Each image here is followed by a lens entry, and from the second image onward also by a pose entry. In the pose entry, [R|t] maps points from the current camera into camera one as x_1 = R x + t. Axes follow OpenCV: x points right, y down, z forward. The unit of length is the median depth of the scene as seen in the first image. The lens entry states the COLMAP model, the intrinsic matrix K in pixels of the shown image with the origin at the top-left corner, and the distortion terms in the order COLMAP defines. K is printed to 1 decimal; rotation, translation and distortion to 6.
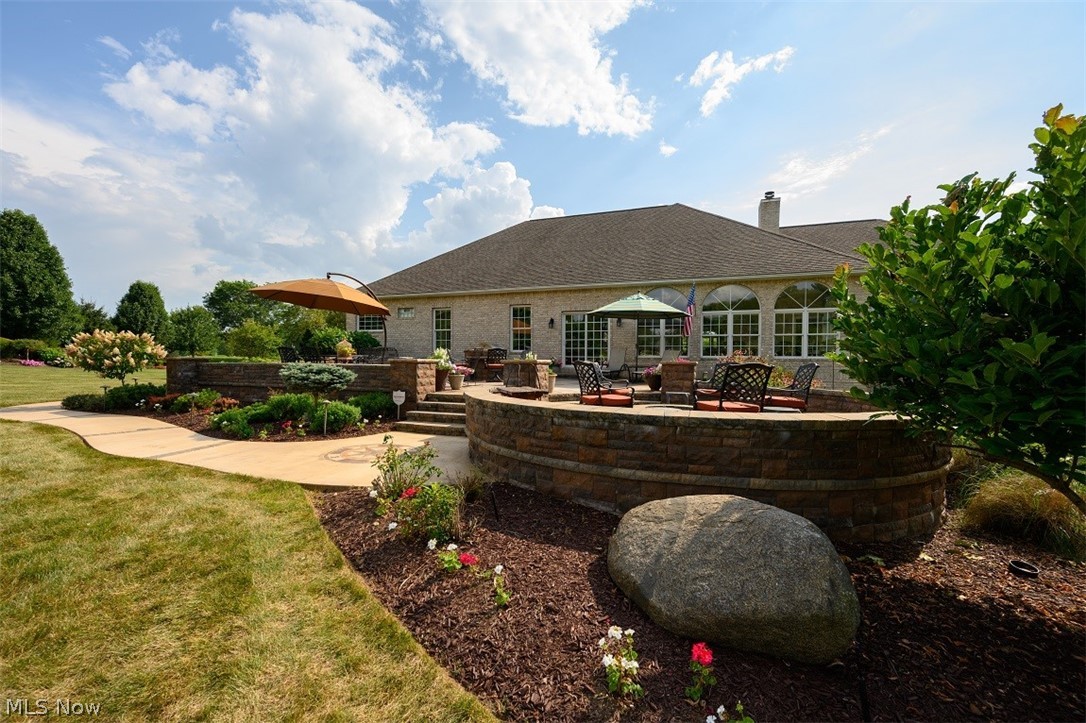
lens RADIAL K [[463.1, 0, 531.1], [0, 463.1, 359.2], [0, 0, 1]] dist [-0.000657, 0.000314]
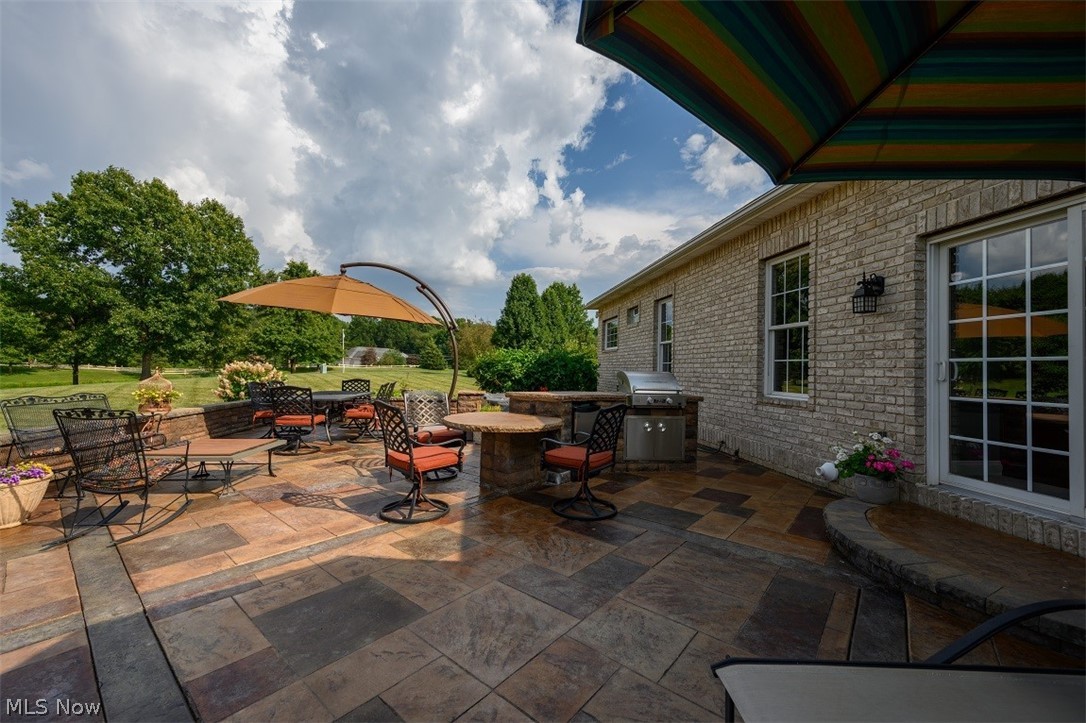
lens RADIAL K [[429.1, 0, 544.3], [0, 429.1, 355.6], [0, 0, 1]] dist [0.000259, 0.000128]
pose [[0.454443, -0.022971, -0.890479, 0.028420], [-0.016820, 0.999268, -0.034361, -0.005602], [0.890617, 0.030593, 0.453724, 0.123260]]
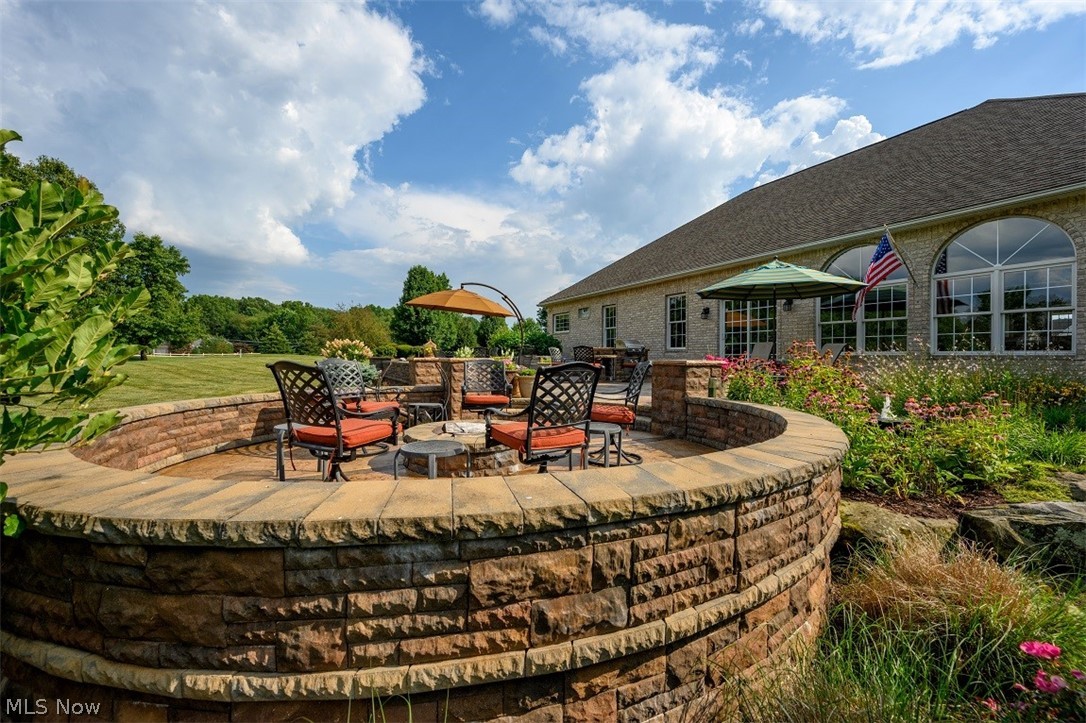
lens RADIAL K [[429.1, 0, 542.8], [0, 429.1, 365.8], [0, 0, 1]] dist [0.000259, 0.000128]
pose [[0.751327, 0.010581, -0.659845, 0.054500], [0.001463, 0.999842, 0.017698, 0.000115], [0.659929, -0.014262, 0.751193, 0.041000]]
